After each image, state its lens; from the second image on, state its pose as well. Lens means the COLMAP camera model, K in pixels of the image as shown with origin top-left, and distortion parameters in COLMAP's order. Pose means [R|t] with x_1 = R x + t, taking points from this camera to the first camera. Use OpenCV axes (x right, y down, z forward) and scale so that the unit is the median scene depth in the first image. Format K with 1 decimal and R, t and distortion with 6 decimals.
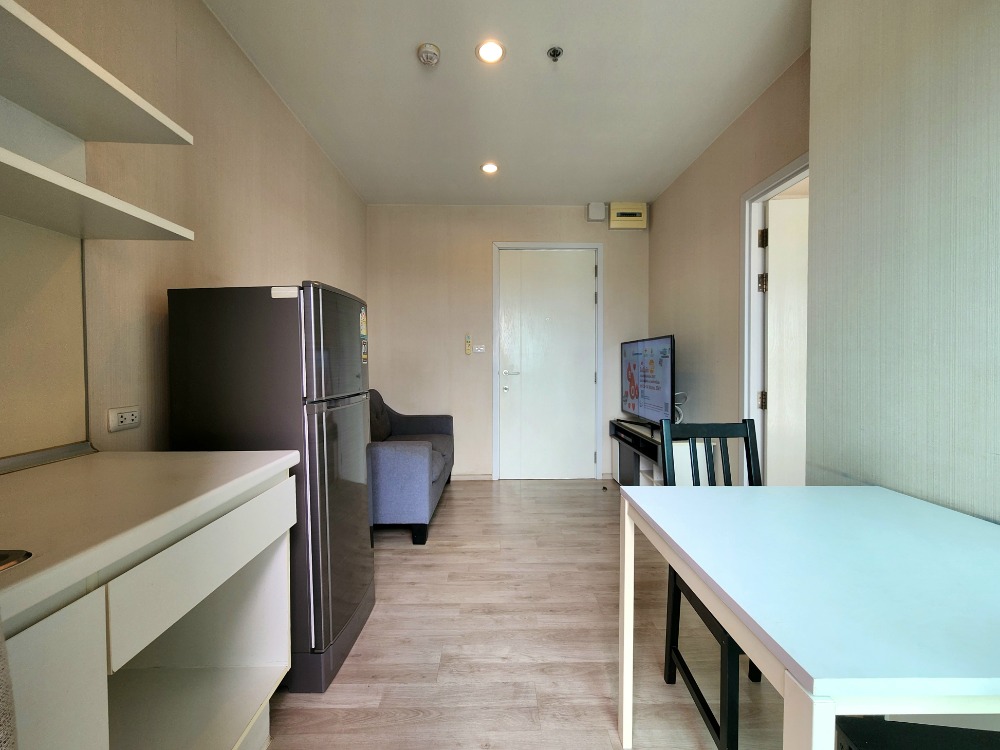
lens RADIAL K [[421.5, 0, 499.6], [0, 421.5, 371.1], [0, 0, 1]] dist [0.001588, -0.000309]
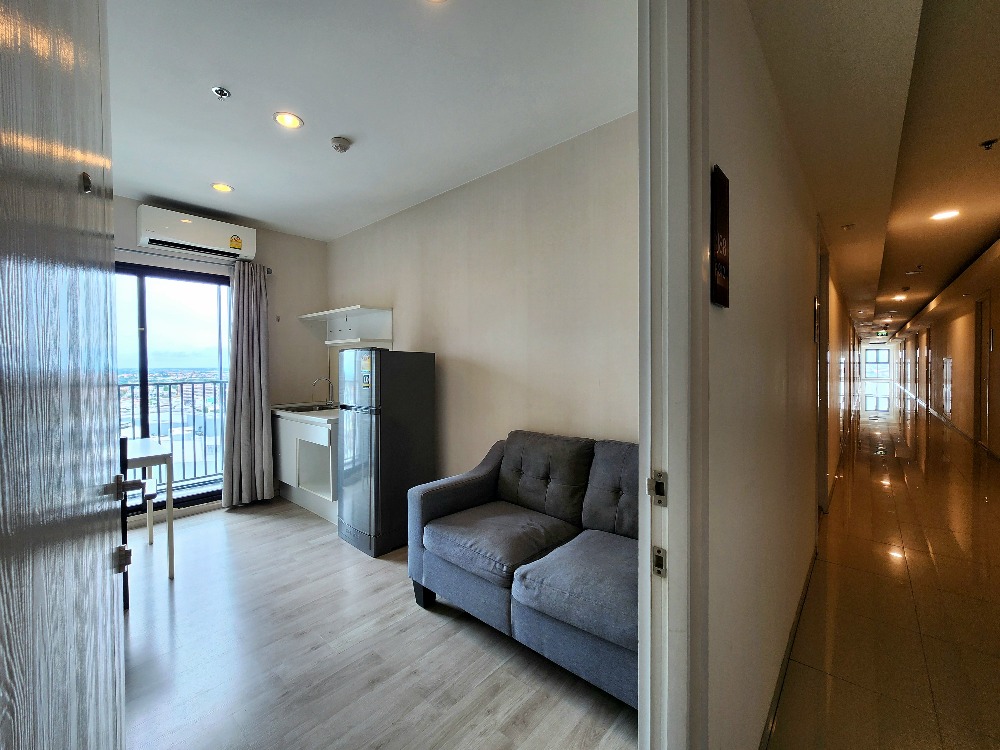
lens RADIAL K [[411.7, 0, 498.9], [0, 411.7, 370.6], [0, 0, 1]] dist [0.000520, -0.000312]
pose [[-0.678011, 0.018935, -0.734808, 0.335654], [-0.005275, 0.999517, 0.030623, -0.099528], [0.735033, 0.024639, -0.677583, 1.752624]]
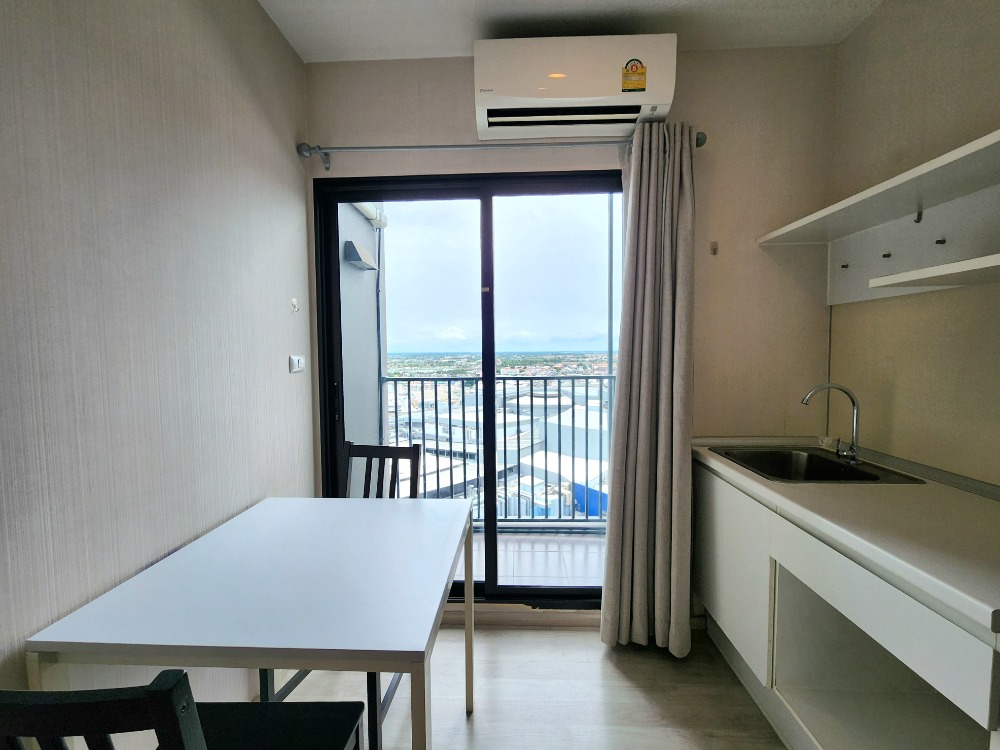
lens RADIAL K [[415.5, 0, 500.1], [0, 415.5, 372.9], [0, 0, 1]] dist [0.000627, 0.000195]
pose [[-0.998631, 0.008211, 0.051655, 0.072107], [0.011811, 0.997494, 0.069764, -0.085264], [-0.050952, 0.070279, -0.996225, 0.779070]]
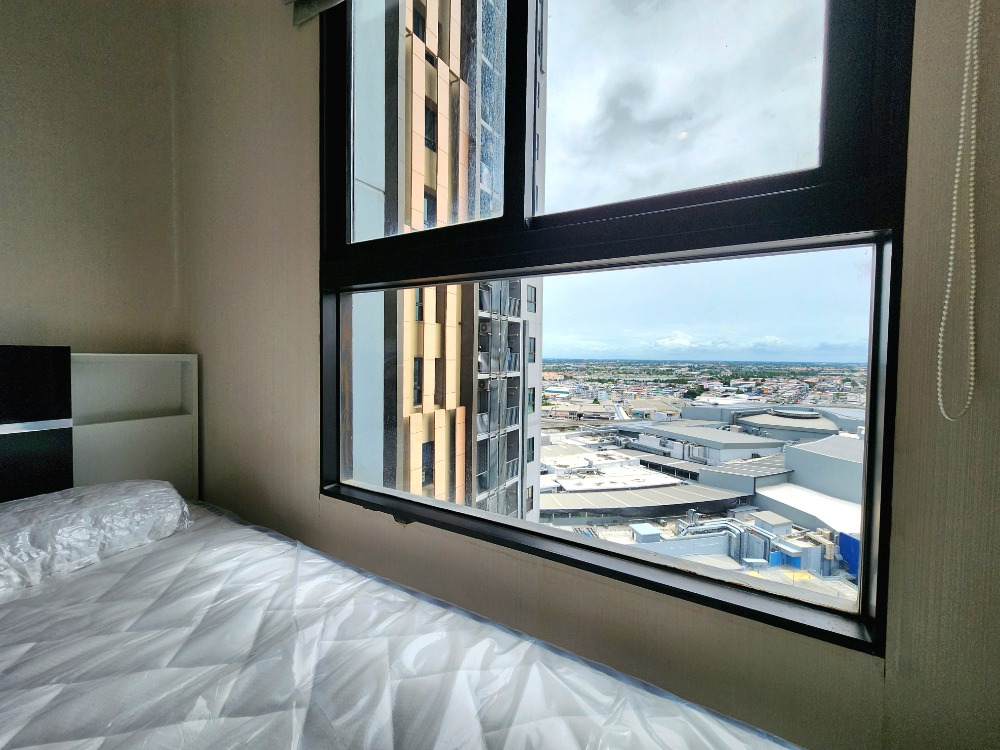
lens RADIAL K [[417.4, 0, 500.5], [0, 417.4, 371.8], [0, 0, 1]] dist [0.000089, 0.000176]
pose [[-0.848261, -0.027379, 0.528871, 0.842736], [-0.001622, 0.998792, 0.049105, 0.072347], [-0.529576, 0.040796, -0.847281, -0.091063]]
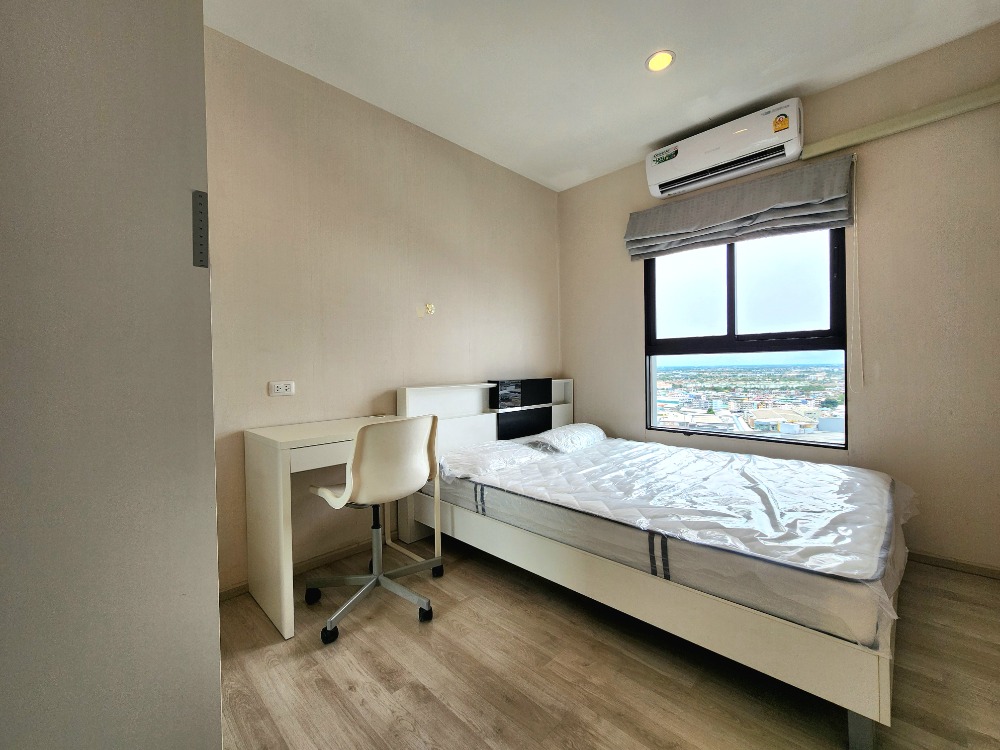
lens RADIAL K [[415.5, 0, 500.1], [0, 415.5, 372.9], [0, 0, 1]] dist [0.000627, 0.000195]
pose [[-0.697528, 0.004622, 0.716543, 0.653359], [0.029875, 0.999297, 0.022637, 0.014751], [-0.715935, 0.037196, -0.697176, 0.837705]]
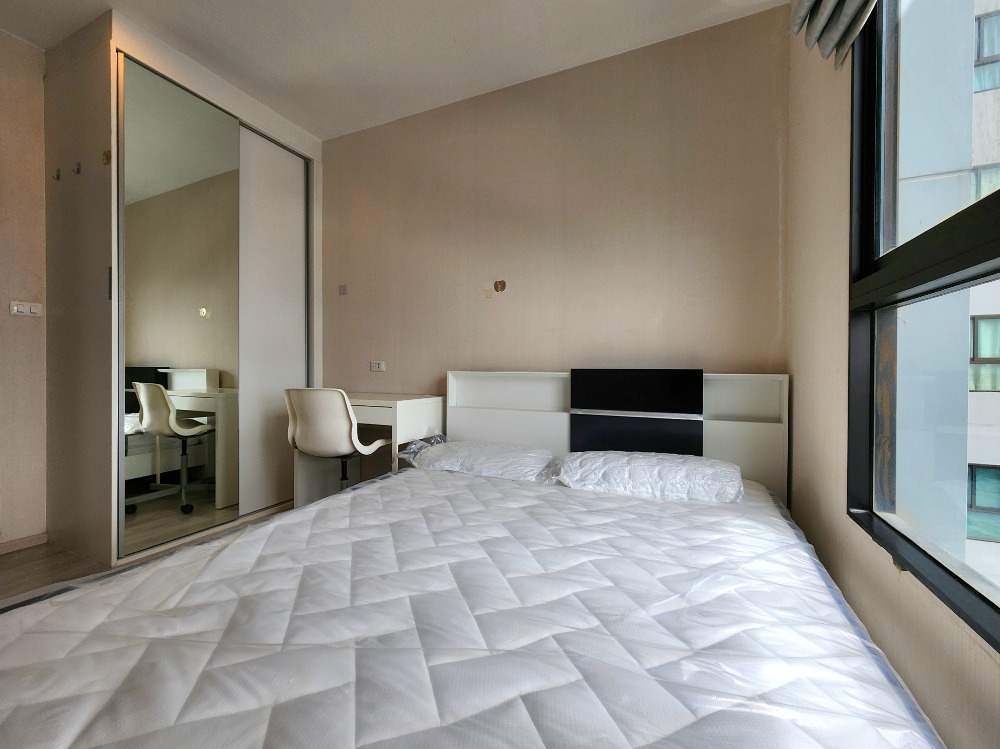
lens RADIAL K [[415.5, 0, 500.1], [0, 415.5, 372.4], [0, 0, 1]] dist [0.000627, 0.000195]
pose [[0.429575, -0.001501, 0.903030, 0.665067], [0.005081, 0.999987, -0.000755, 0.071241], [-0.903017, 0.004912, 0.429577, -0.227535]]
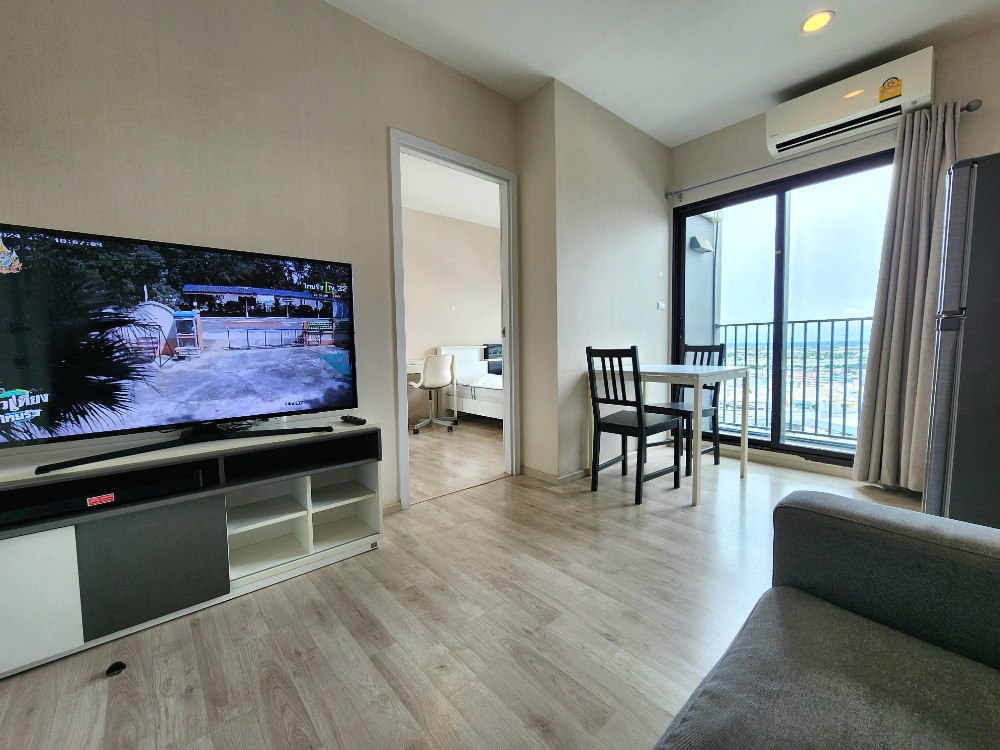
lens RADIAL K [[412.3, 0, 500.1], [0, 412.3, 372.3], [0, 0, 1]] dist [0.000876, 0.000272]
pose [[-0.644707, -0.036742, 0.763546, -0.275413], [0.032626, 0.996612, 0.075505, 0.048090], [-0.763733, 0.073590, -0.641324, 1.431648]]
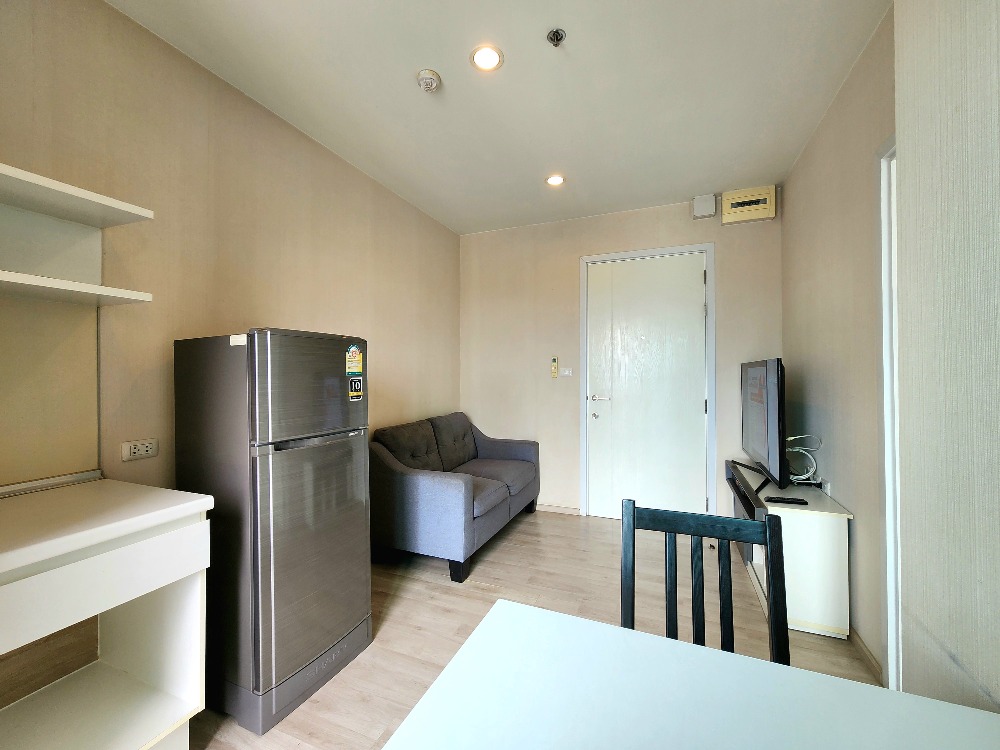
lens RADIAL K [[409.6, 0, 499.8], [0, 409.6, 371.6], [0, 0, 1]] dist [0.001019, 0.000083]
pose [[0.918535, -0.004412, -0.395316, 0.282637], [-0.006212, 0.999653, -0.025592, -0.047317], [0.395292, 0.025963, 0.918189, 0.174355]]
